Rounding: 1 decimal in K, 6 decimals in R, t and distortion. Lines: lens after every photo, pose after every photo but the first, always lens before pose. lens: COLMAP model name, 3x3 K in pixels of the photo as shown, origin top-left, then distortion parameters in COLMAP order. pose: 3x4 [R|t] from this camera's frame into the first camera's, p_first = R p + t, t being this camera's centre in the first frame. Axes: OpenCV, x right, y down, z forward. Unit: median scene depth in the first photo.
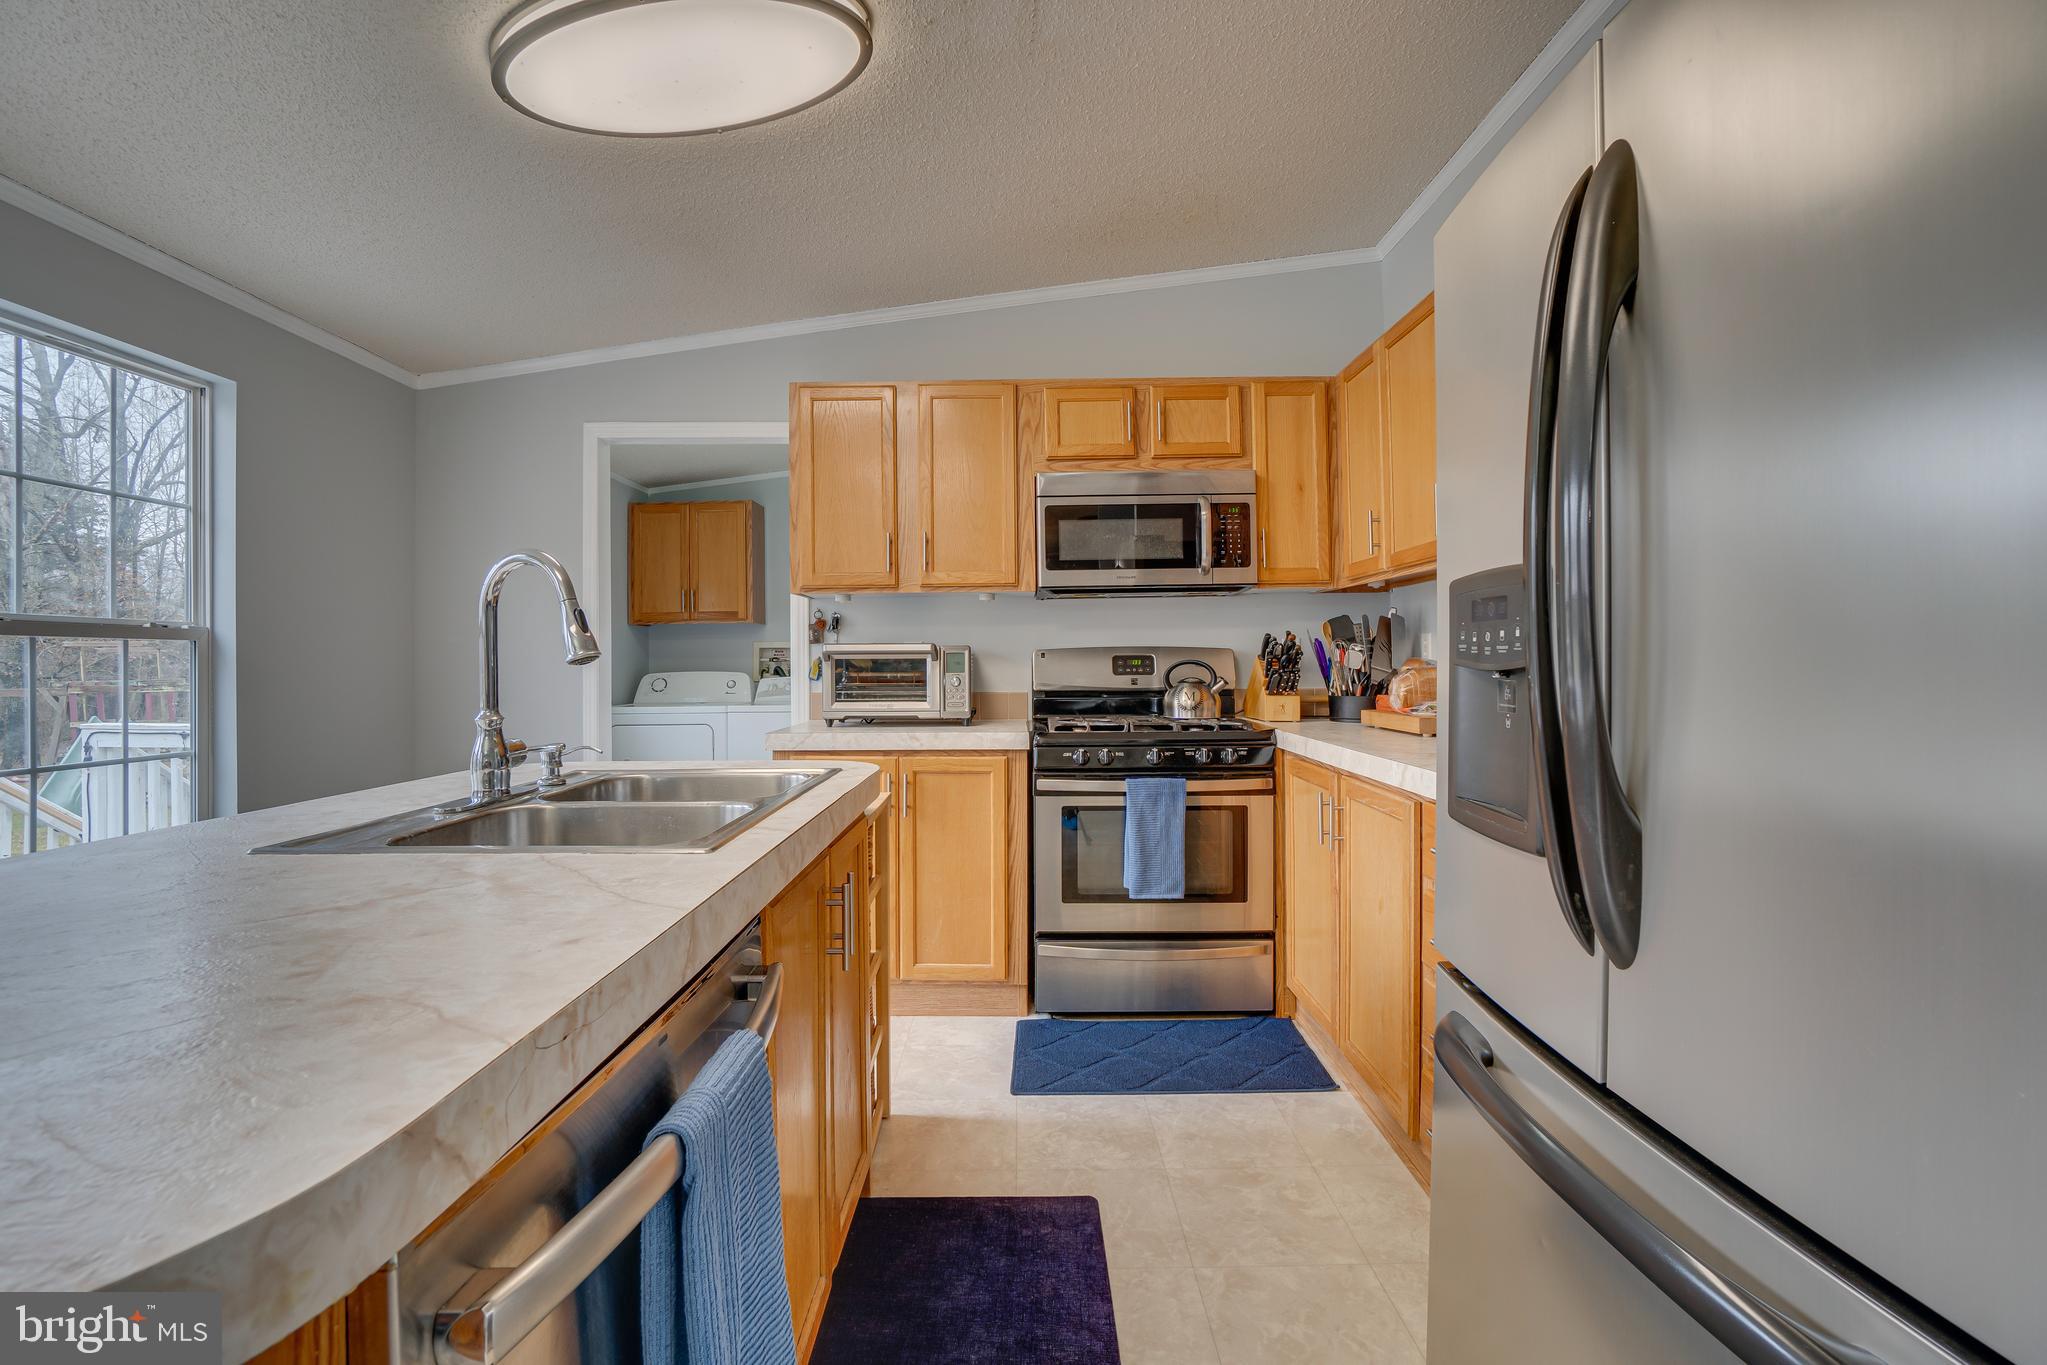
lens RADIAL K [[922.6, 0, 1017.1], [0, 922.6, 656.8], [0, 0, 1]] dist [-0.044213, 0.000827]
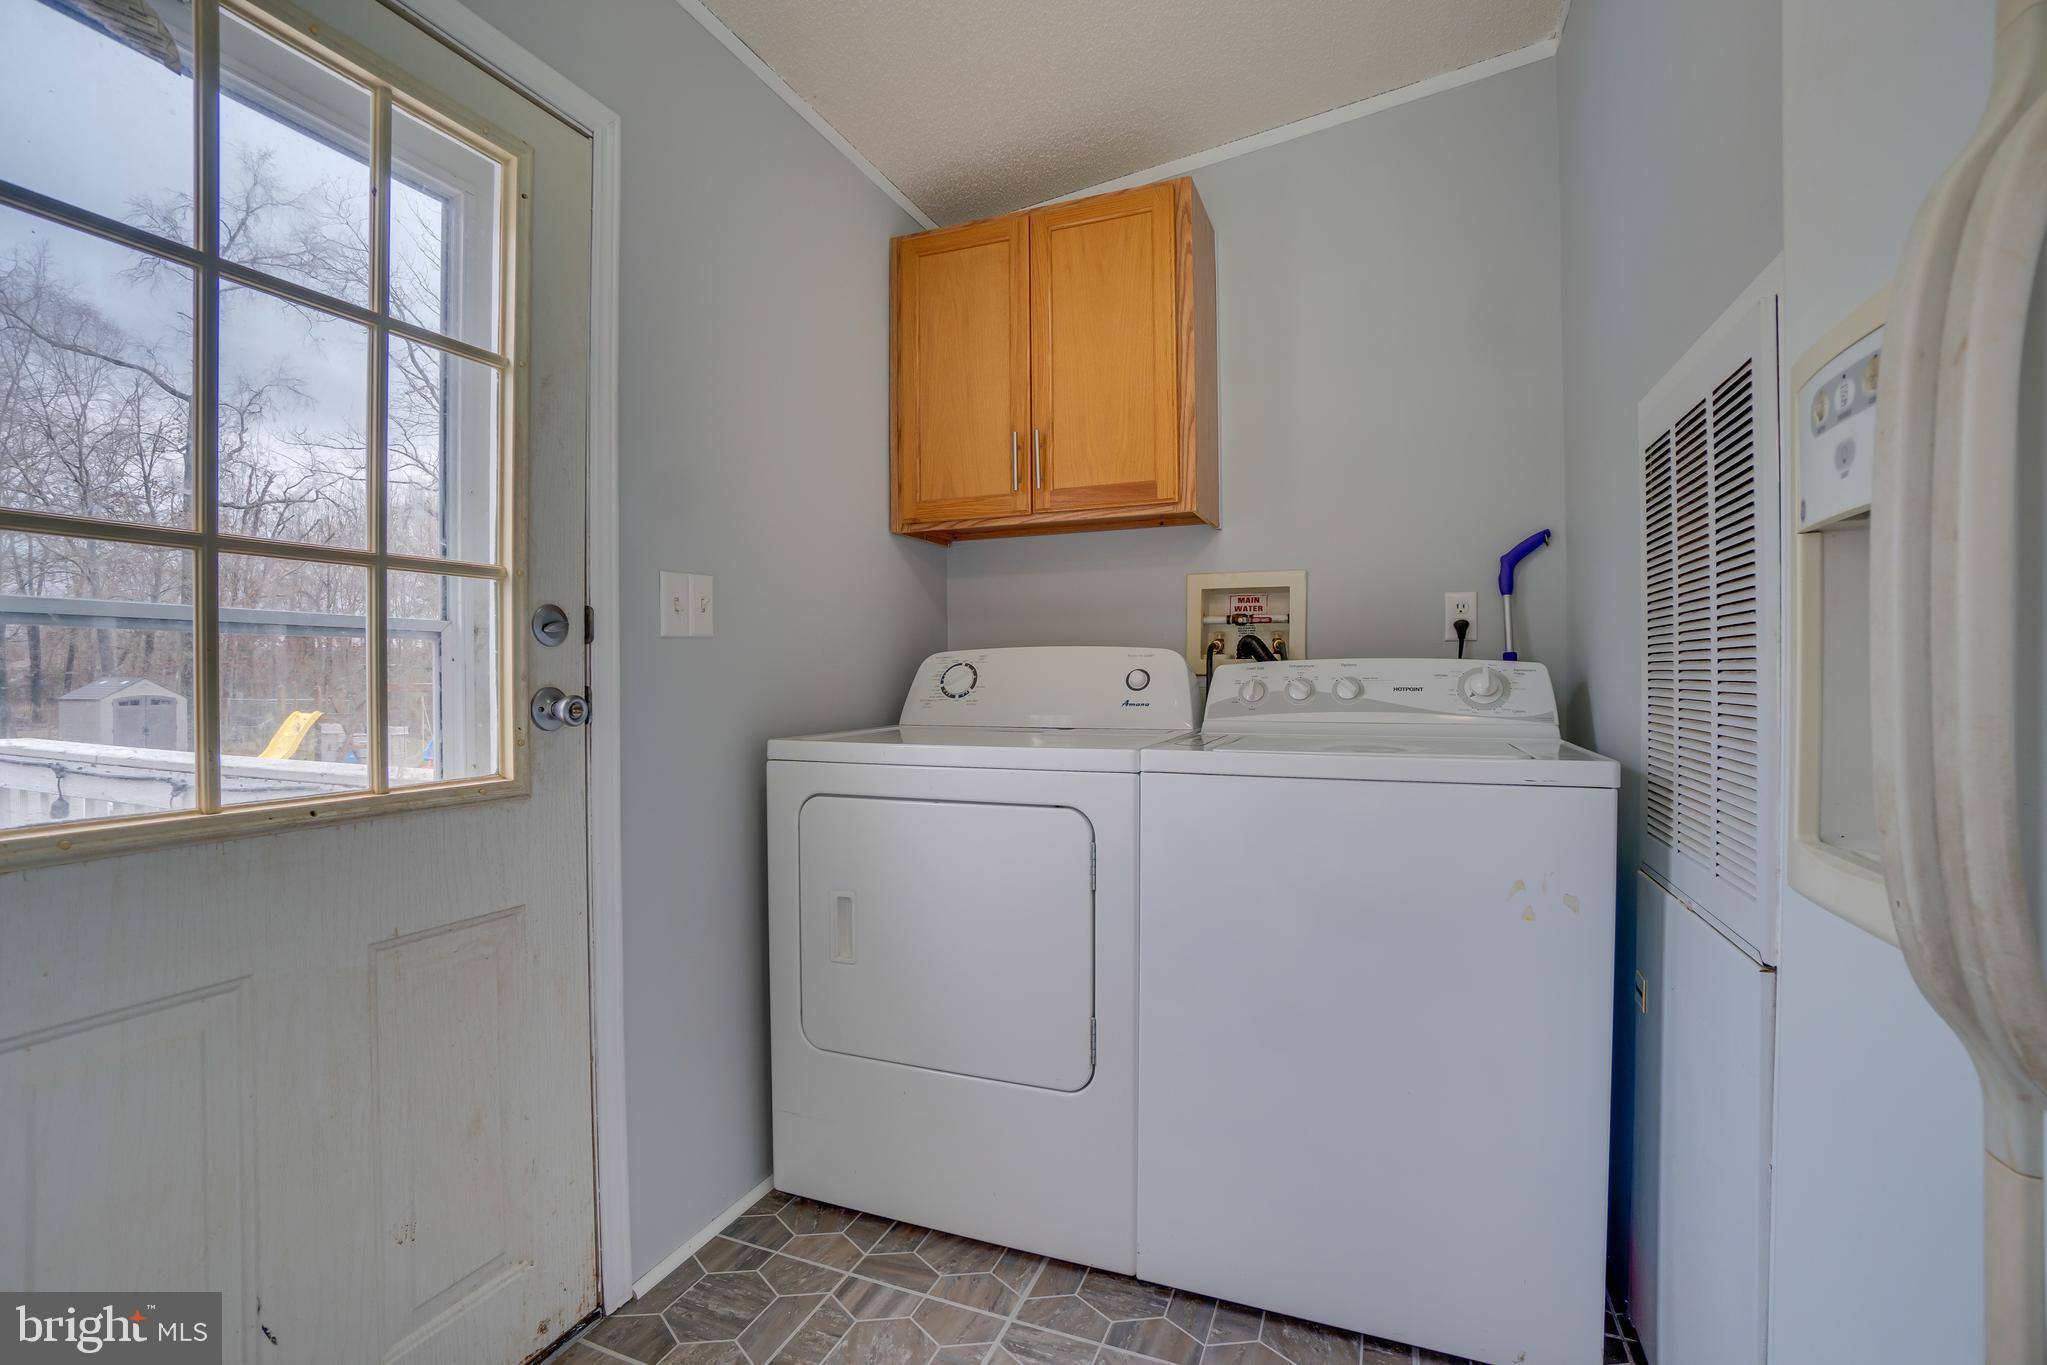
lens RADIAL K [[922.6, 0, 1017.1], [0, 922.6, 656.8], [0, 0, 1]] dist [-0.044213, 0.000827]
pose [[0.928814, 0.002791, -0.370537, -0.391894], [-0.005478, 0.999966, -0.006199, 0.041038], [0.370507, 0.007787, 0.928797, 1.143671]]
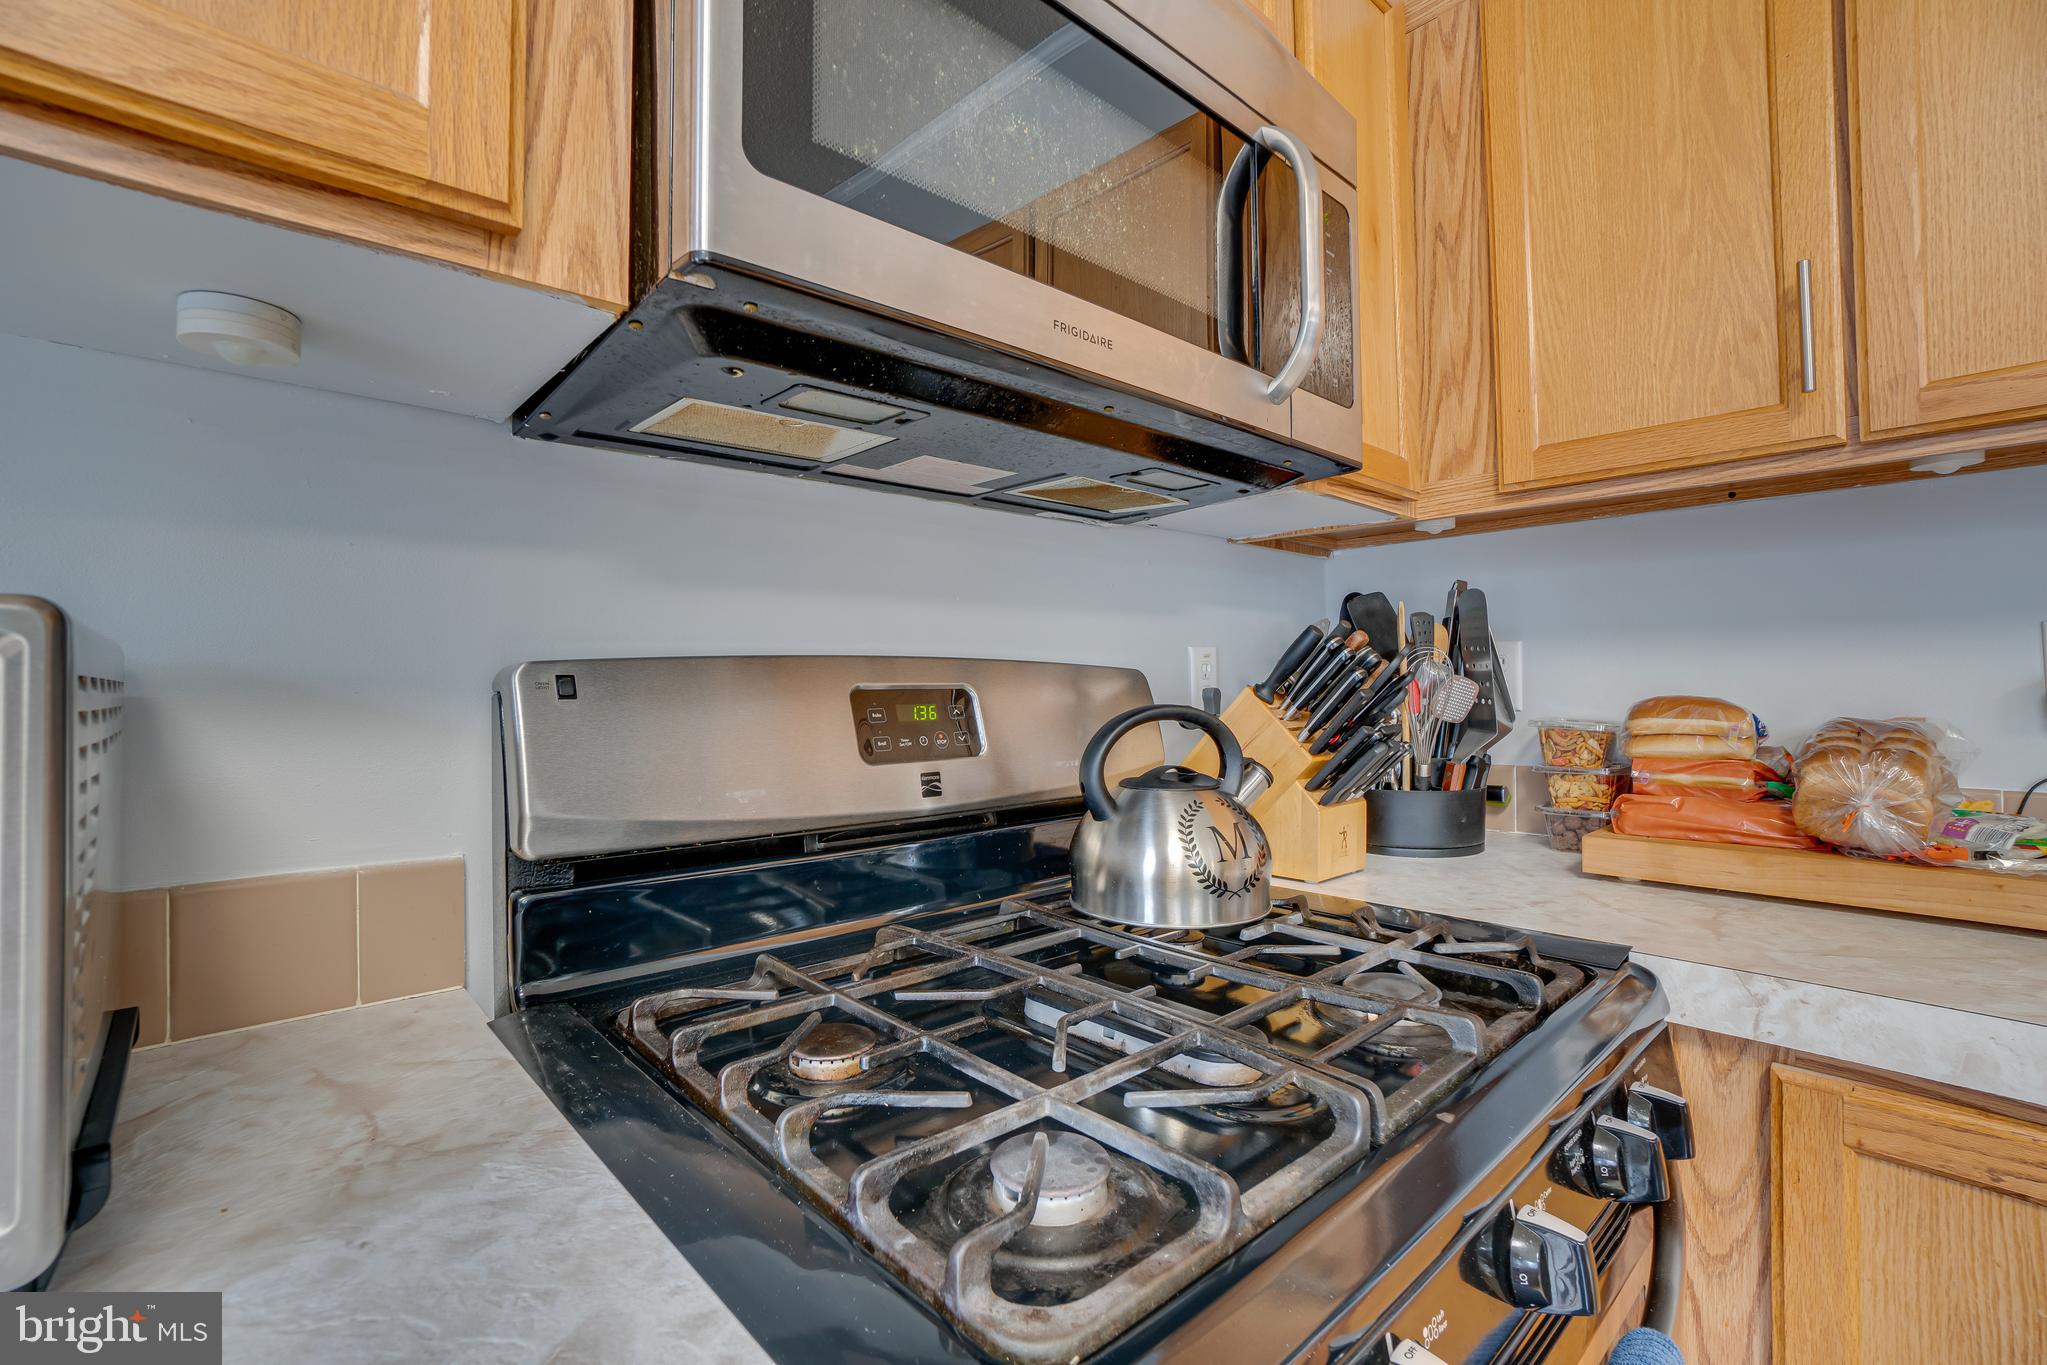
lens RADIAL K [[903.4, 0, 1012.8], [0, 903.4, 673.1], [0, 0, 1]] dist [-0.070323, 0.023621]
pose [[0.738669, 0.007497, 0.674027, -0.036291], [0.000229, 0.999935, -0.011372, -0.003065], [-0.674069, 0.008555, 0.738619, 0.856955]]
